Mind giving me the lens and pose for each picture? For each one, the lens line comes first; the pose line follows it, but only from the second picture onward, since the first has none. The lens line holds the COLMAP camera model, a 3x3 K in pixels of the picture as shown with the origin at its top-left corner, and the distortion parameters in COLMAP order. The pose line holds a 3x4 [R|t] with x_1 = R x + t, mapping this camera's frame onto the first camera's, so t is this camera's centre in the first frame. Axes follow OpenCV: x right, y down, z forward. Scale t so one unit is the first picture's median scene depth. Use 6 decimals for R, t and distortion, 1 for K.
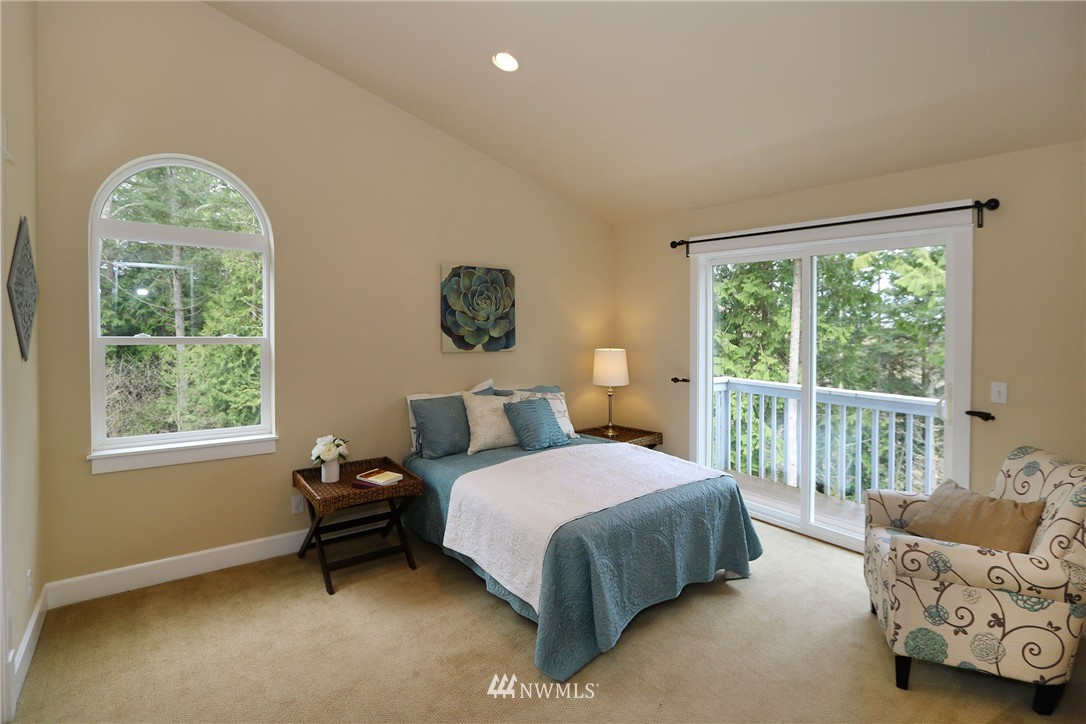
lens RADIAL K [[530.3, 0, 543.5], [0, 530.3, 326.6], [0, 0, 1]] dist [0.002588, 0.000626]
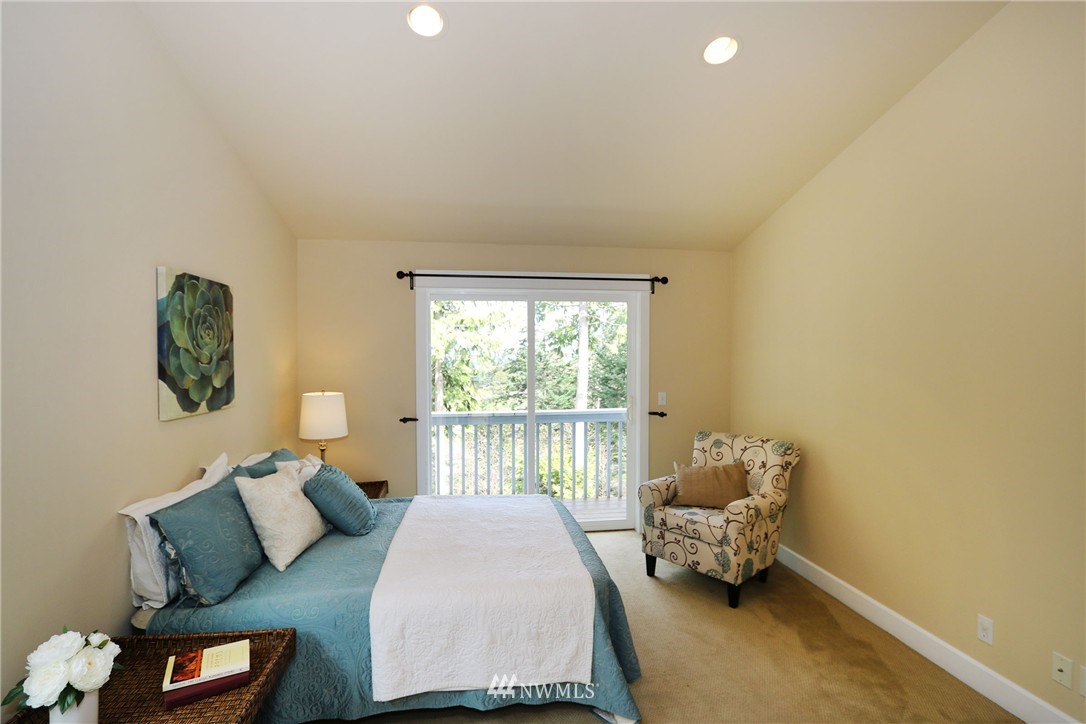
lens RADIAL K [[517.6, 0, 509.2], [0, 517.6, 343.7], [0, 0, 1]] dist [0.001049, 0.000073]
pose [[0.539256, 0.001855, 0.842140, -0.448374], [0.016900, 0.999772, -0.013024, -0.020610], [-0.841972, 0.021255, 0.539102, 0.374708]]
